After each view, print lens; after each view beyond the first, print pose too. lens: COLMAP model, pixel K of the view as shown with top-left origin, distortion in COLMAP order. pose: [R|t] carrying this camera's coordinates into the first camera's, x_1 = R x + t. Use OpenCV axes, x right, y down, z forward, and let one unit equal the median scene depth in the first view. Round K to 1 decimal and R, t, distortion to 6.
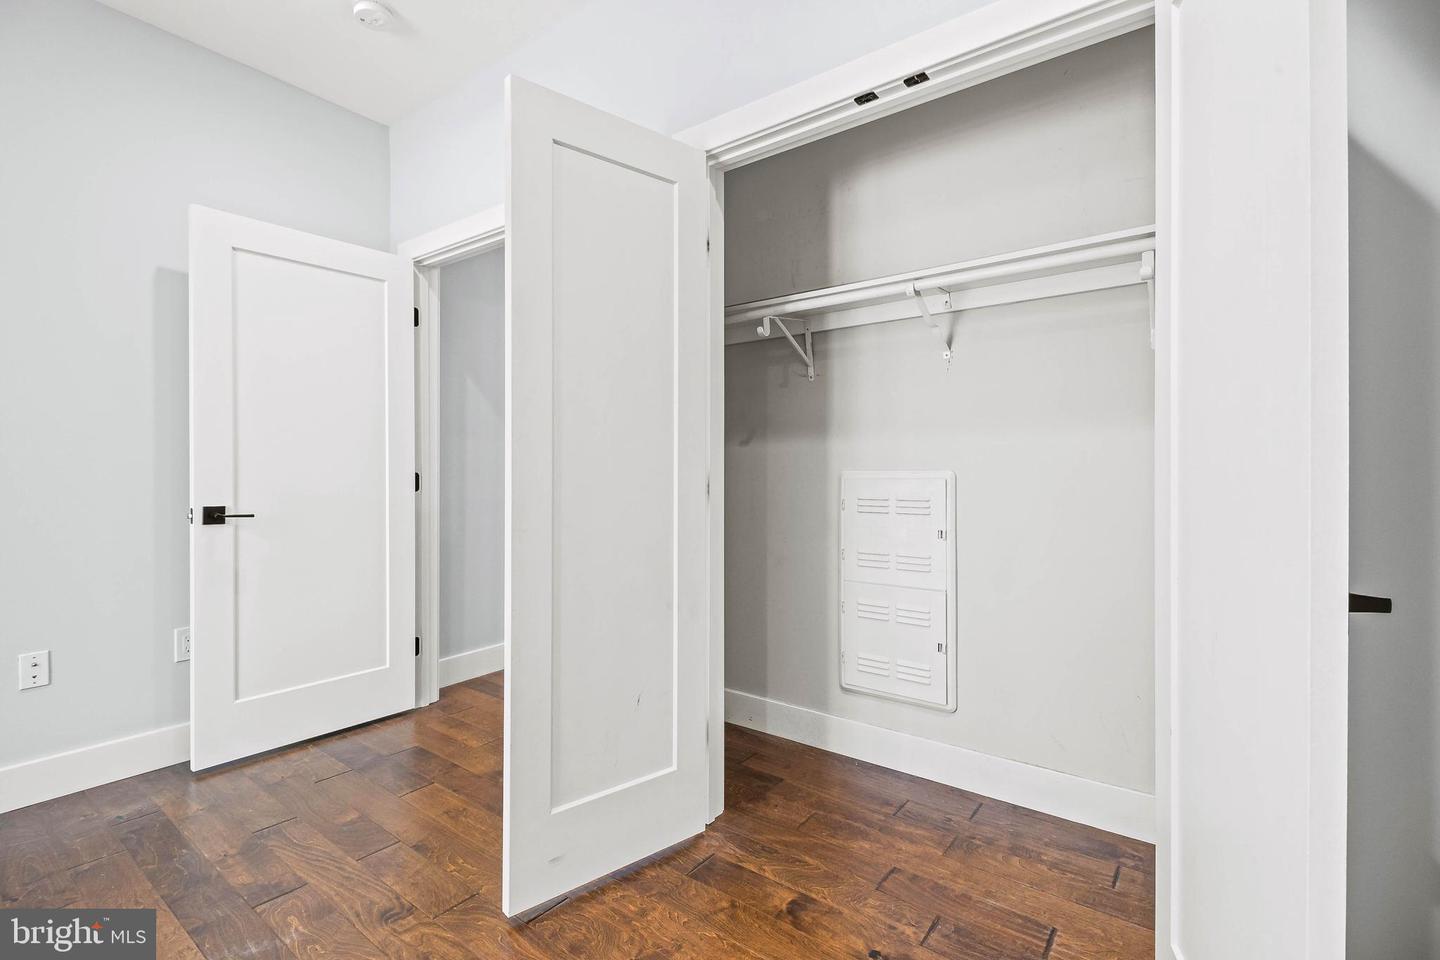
lens RADIAL K [[673.9, 0, 709.5], [0, 673.9, 471.7], [0, 0, 1]] dist [0.021573, -0.010359]
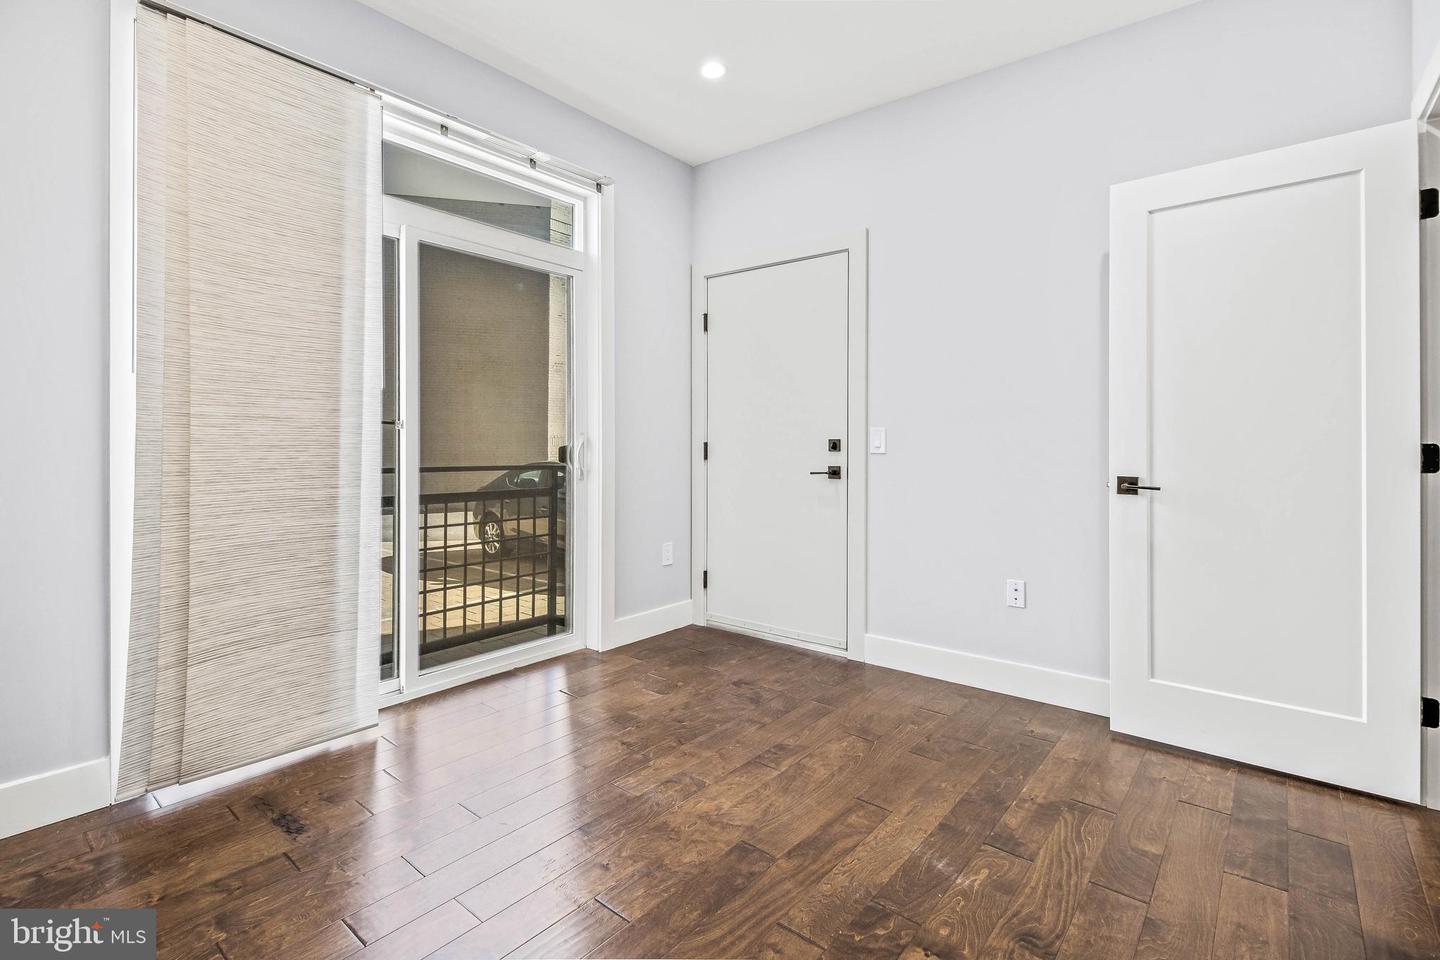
lens RADIAL K [[673.9, 0, 725.3], [0, 673.9, 447.1], [0, 0, 1]] dist [0.021573, -0.010359]
pose [[-0.020091, 0.004378, -0.999789, 0.289620], [-0.006003, 0.999972, 0.004499, 0.006555], [0.999780, 0.006093, -0.020064, 0.426243]]
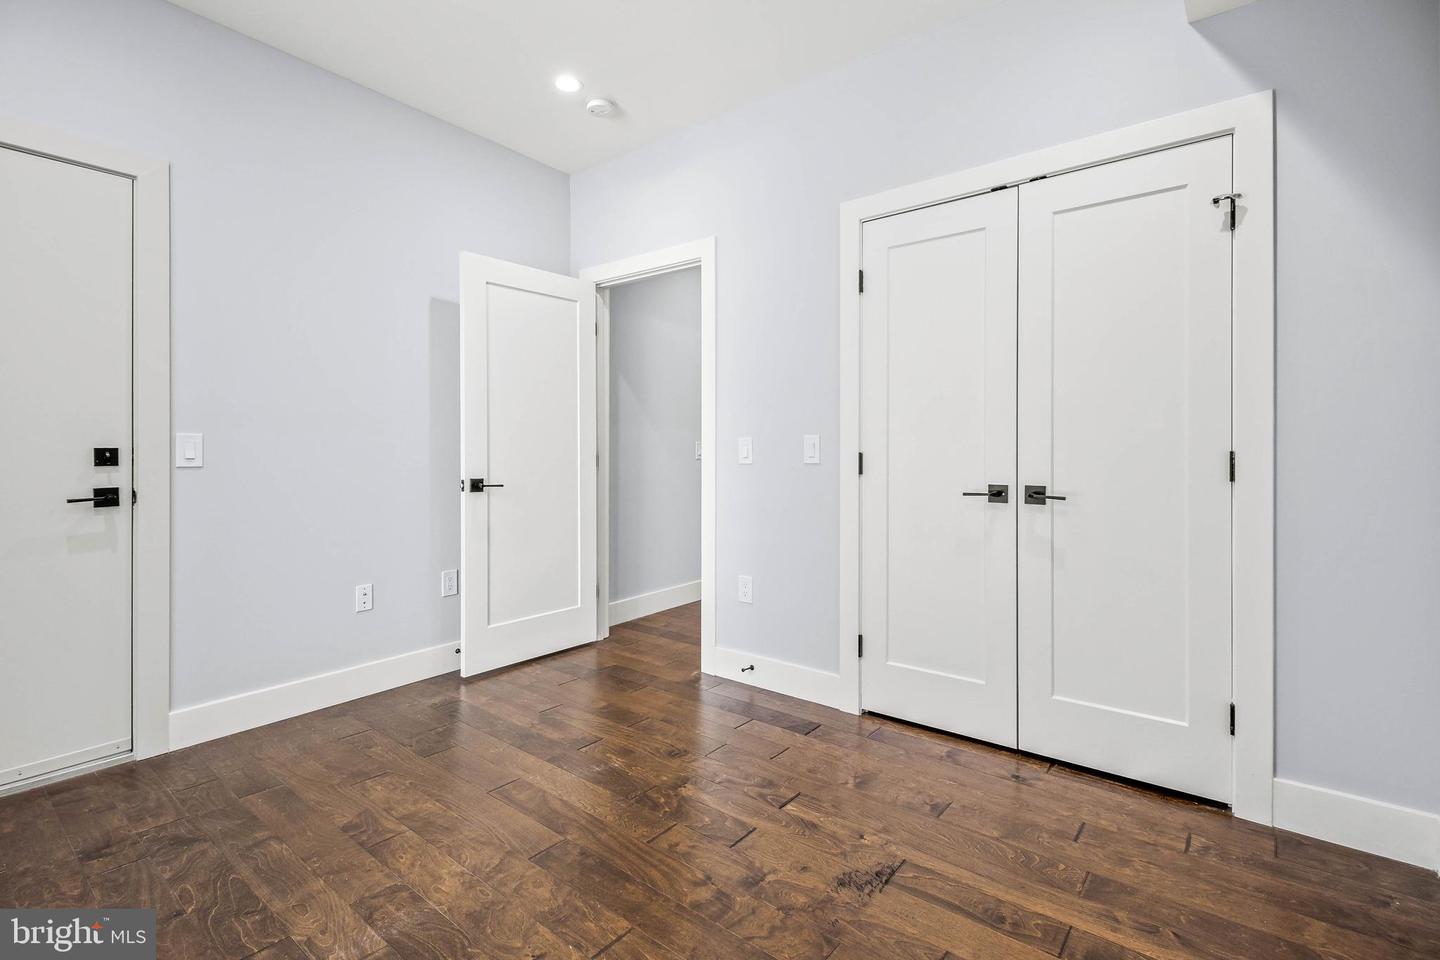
lens RADIAL K [[673.9, 0, 711.9], [0, 673.9, 454.9], [0, 0, 1]] dist [0.021573, -0.010359]
pose [[0.999911, -0.000299, -0.013315, -0.254824], [0.000328, 0.999998, 0.002141, 0.002913], [0.013315, -0.002145, 0.999909, -0.313246]]
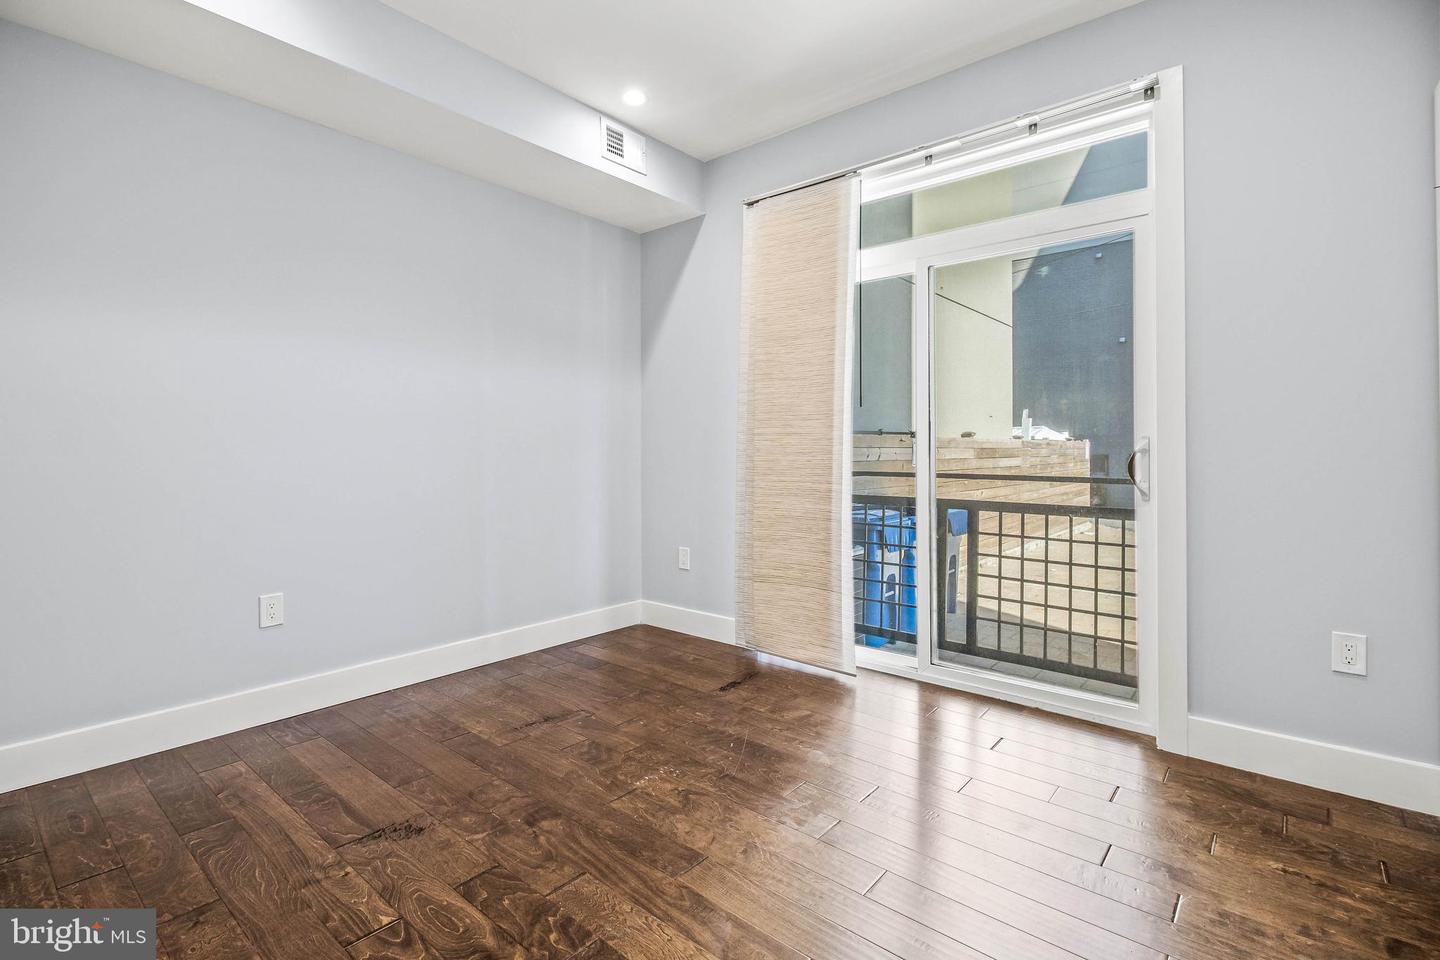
lens RADIAL K [[673.9, 0, 700.5], [0, 673.9, 446.4], [0, 0, 1]] dist [0.021573, -0.010359]
pose [[-0.998589, -0.002547, 0.053034, -0.496880], [-0.002673, 0.999994, -0.002291, 0.004041], [-0.053028, -0.002430, -0.998590, 1.171909]]
